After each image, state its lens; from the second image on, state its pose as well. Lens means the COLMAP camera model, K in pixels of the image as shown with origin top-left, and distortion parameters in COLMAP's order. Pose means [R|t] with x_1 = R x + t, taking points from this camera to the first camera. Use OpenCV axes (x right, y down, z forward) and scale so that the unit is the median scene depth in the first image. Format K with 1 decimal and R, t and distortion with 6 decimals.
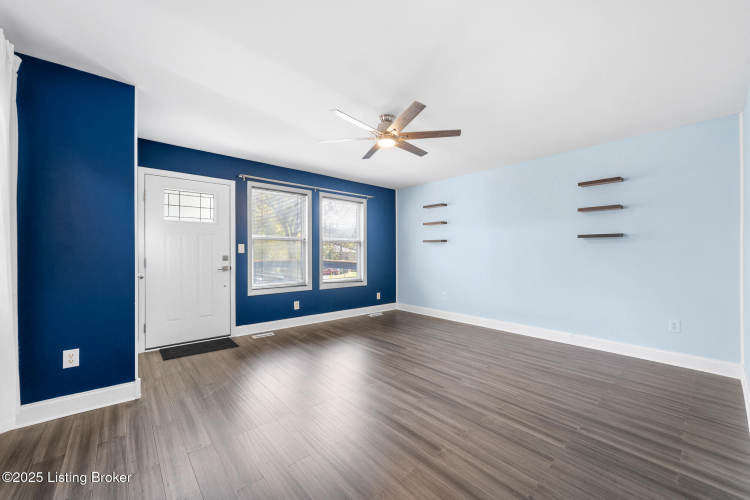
lens RADIAL K [[291.9, 0, 375.5], [0, 291.9, 250.9], [0, 0, 1]] dist [-0.002889, -0.000120]
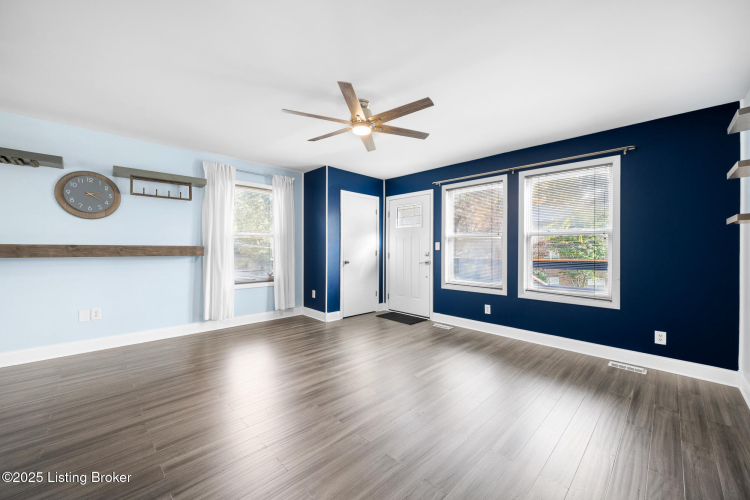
lens RADIAL K [[291.9, 0, 377.1], [0, 291.9, 249.8], [0, 0, 1]] dist [-0.002889, -0.000120]
pose [[0.064664, 0.000024, -0.997907, 0.743922], [-0.002199, 0.999998, -0.000118, 0.008096], [0.997905, 0.002202, 0.064664, 0.756363]]
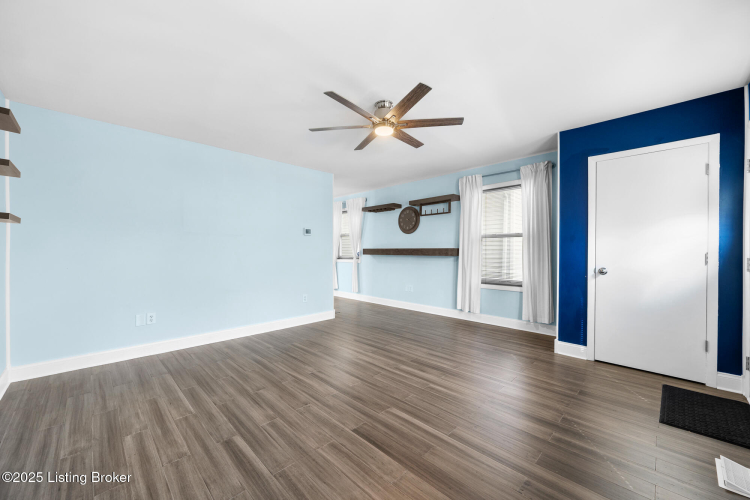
lens RADIAL K [[291.9, 0, 372.6], [0, 291.9, 251.6], [0, 0, 1]] dist [-0.002889, -0.000120]
pose [[-0.998814, -0.002229, -0.048636, 0.091618], [-0.002403, 0.999991, 0.003522, 0.006756], [0.048628, 0.003635, -0.998810, 1.470154]]
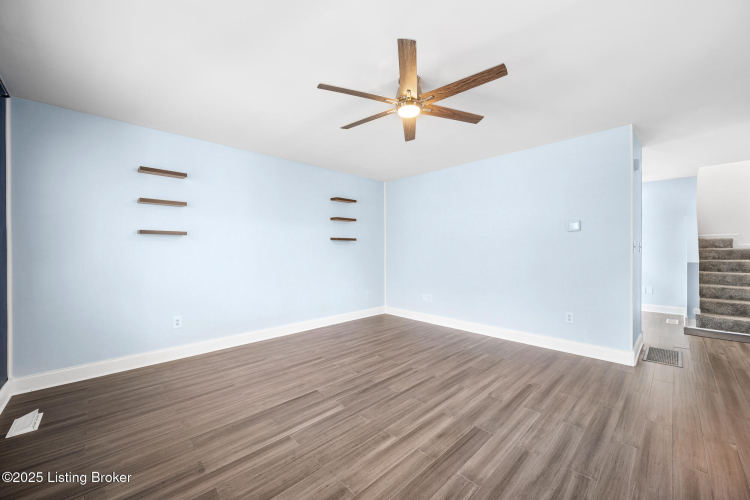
lens RADIAL K [[291.9, 0, 373.2], [0, 291.9, 248.2], [0, 0, 1]] dist [-0.002889, -0.000120]
pose [[-0.043204, 0.006727, 0.999044, -0.568121], [-0.002530, 0.999973, -0.006843, 0.001780], [-0.999063, -0.002823, -0.043186, 0.862692]]
